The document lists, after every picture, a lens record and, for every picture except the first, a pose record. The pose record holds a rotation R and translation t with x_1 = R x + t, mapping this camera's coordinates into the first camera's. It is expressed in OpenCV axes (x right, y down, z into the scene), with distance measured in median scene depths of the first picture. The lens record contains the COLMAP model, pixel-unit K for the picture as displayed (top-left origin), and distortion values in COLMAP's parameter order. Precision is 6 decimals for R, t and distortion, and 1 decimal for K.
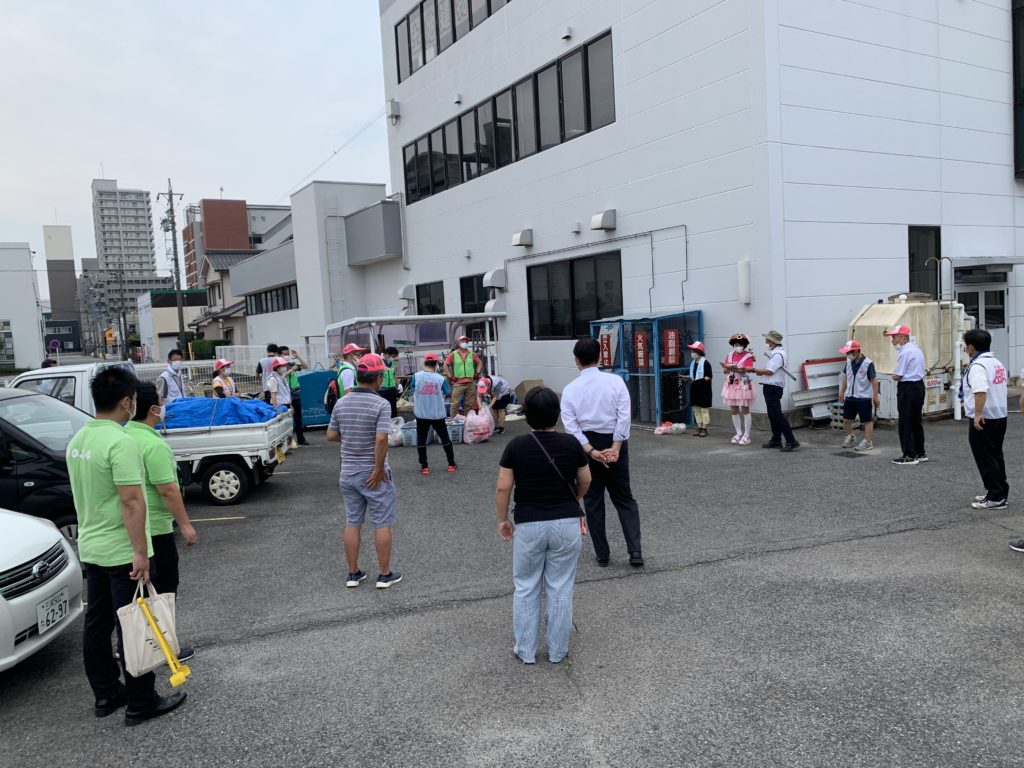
lens RADIAL K [[753.3, 0, 473.2], [0, 753.3, 382.9], [0, 0, 1]] dist [0.013662, -0.005155]
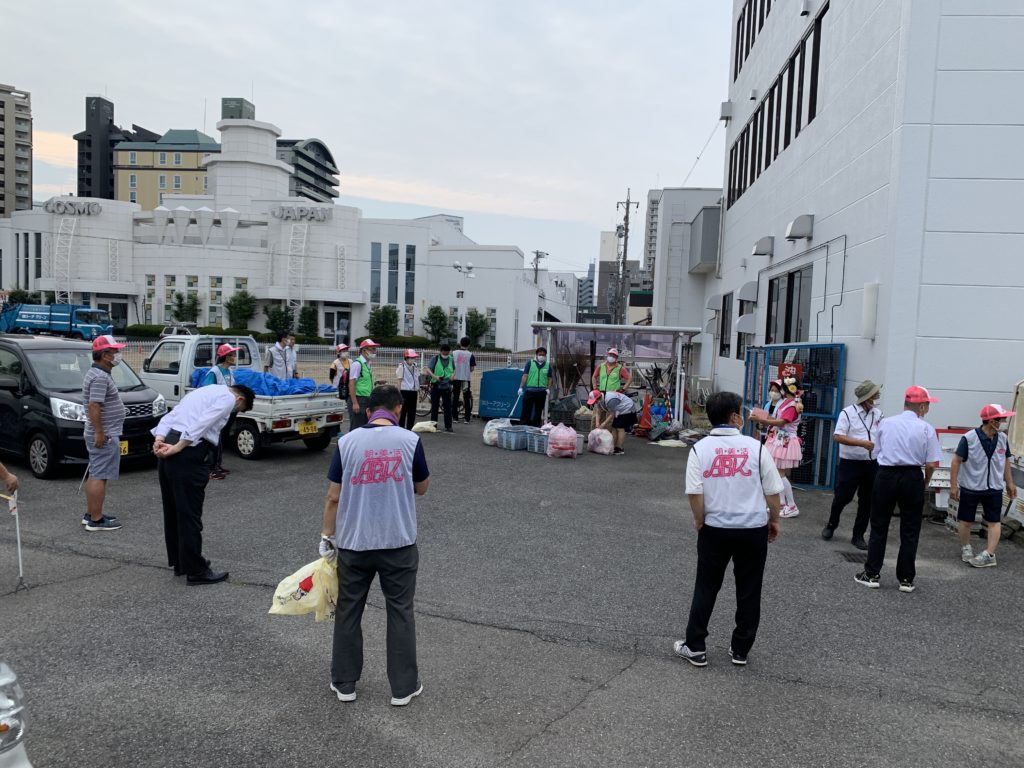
lens RADIAL K [[744.5, 0, 527.7], [0, 744.5, 382.2], [0, 0, 1]] dist [0.002830, -0.002183]
pose [[0.806826, 0.122899, -0.577865, 0.493234], [-0.126825, 0.991350, 0.033762, -0.040902], [0.577016, 0.046047, 0.815434, 0.188230]]
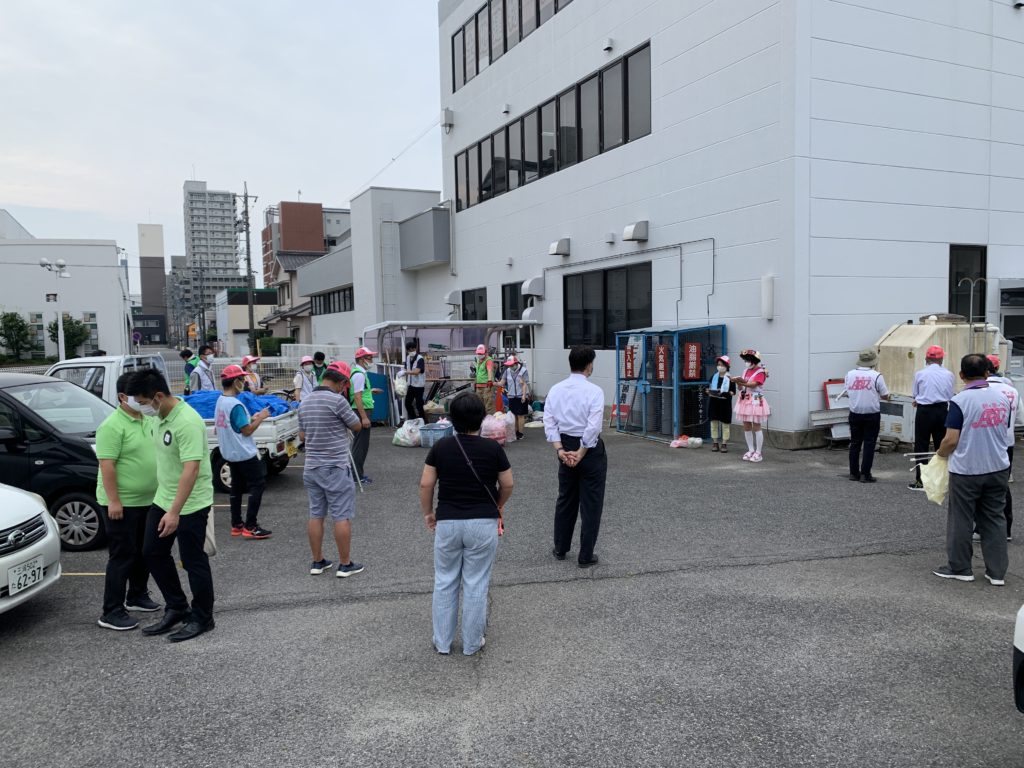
lens RADIAL K [[753.3, 0, 473.2], [0, 753.3, 382.9], [0, 0, 1]] dist [0.013662, -0.005155]
pose [[0.994789, 0.040752, -0.093455, 0.068648], [-0.041474, 0.999123, -0.005798, -0.000344], [0.093137, 0.009644, 0.995607, -0.015928]]
